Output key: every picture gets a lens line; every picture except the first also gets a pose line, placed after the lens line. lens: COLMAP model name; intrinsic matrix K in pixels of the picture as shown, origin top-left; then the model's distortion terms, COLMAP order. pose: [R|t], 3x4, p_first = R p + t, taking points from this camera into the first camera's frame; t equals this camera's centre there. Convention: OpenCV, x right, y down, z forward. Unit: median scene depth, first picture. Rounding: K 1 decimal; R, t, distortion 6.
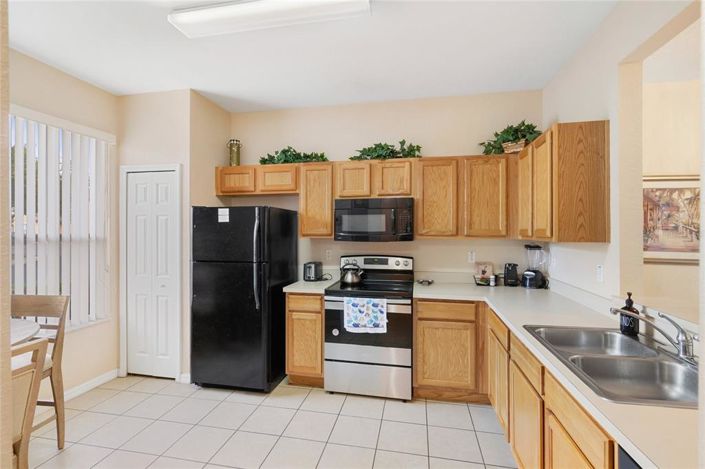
lens RADIAL K [[322.6, 0, 353.0], [0, 322.6, 229.6], [0, 0, 1]] dist [-0.001197, -0.000141]
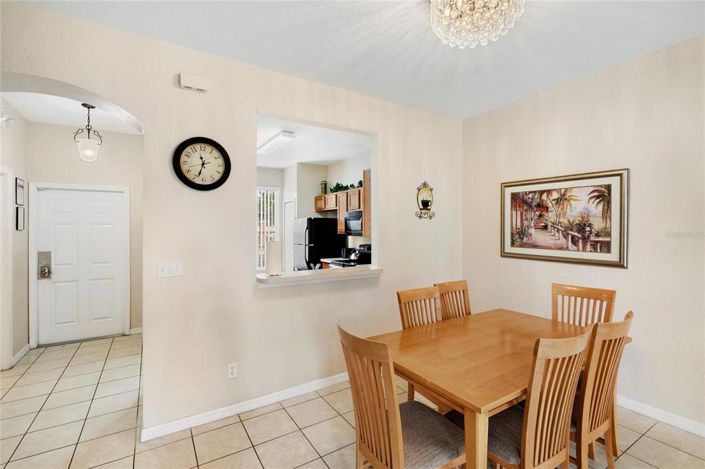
lens RADIAL K [[322.6, 0, 353.0], [0, 322.6, 229.6], [0, 0, 1]] dist [-0.001197, -0.000141]
pose [[0.690477, -0.000671, -0.723354, 1.329648], [0.007123, 0.999957, 0.005871, -0.006944], [0.723320, -0.009206, 0.690452, -0.207068]]
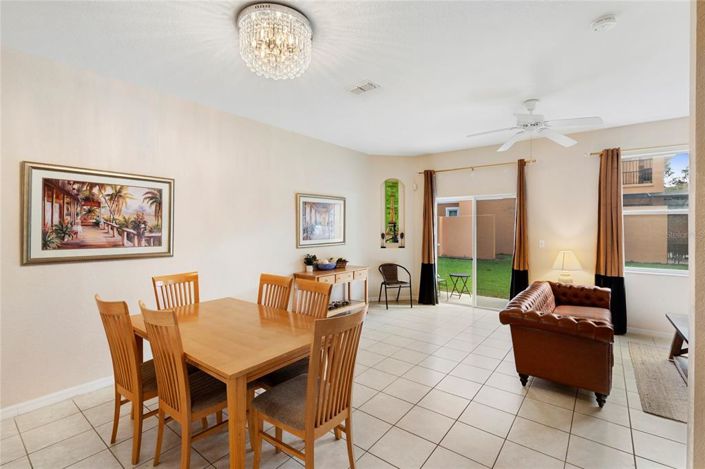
lens RADIAL K [[322.6, 0, 353.0], [0, 322.6, 229.6], [0, 0, 1]] dist [-0.001197, -0.000141]
pose [[0.444699, -0.012604, 0.895592, 0.468863], [-0.003165, 0.999873, 0.015643, -0.005008], [-0.895675, -0.009791, 0.444602, -0.130566]]
